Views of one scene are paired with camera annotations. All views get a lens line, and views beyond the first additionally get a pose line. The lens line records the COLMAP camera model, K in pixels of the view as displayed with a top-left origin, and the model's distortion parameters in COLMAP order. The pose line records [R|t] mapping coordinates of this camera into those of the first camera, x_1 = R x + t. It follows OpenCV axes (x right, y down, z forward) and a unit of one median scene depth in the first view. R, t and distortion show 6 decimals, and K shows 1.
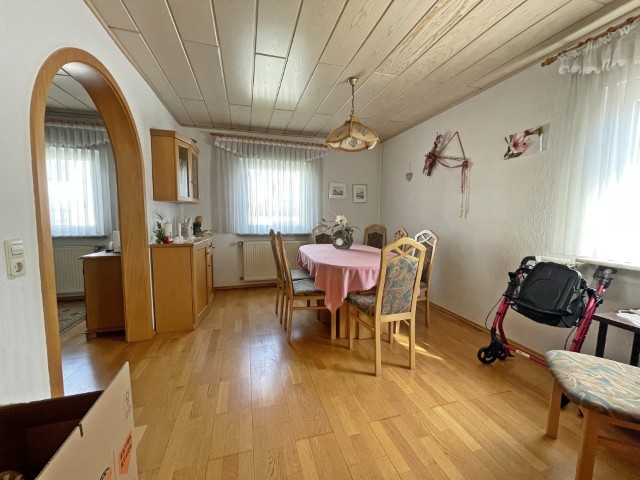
lens RADIAL K [[268.1, 0, 324.5], [0, 268.1, 237.5], [0, 0, 1]] dist [0.022149, -0.000380]
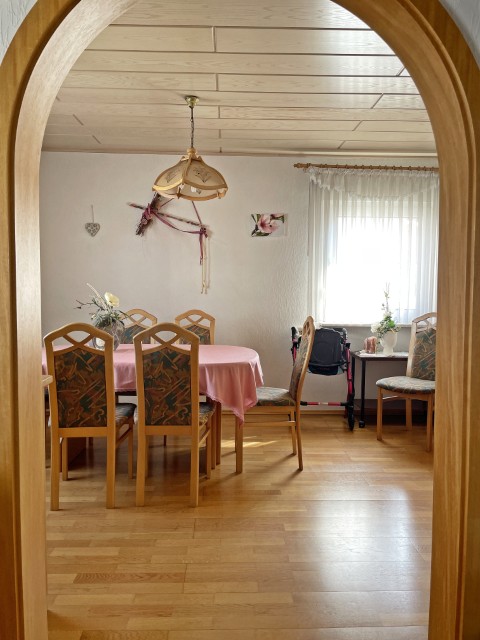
lens RADIAL K [[477.1, 0, 240.0], [0, 477.1, 320.0], [0, 0, 1]] dist [0.093091, -0.001176]
pose [[0.262435, -0.071182, 0.962321, -1.138269], [0.075097, 0.995757, 0.053176, -0.075445], [-0.962023, 0.058312, 0.266667, 0.600728]]
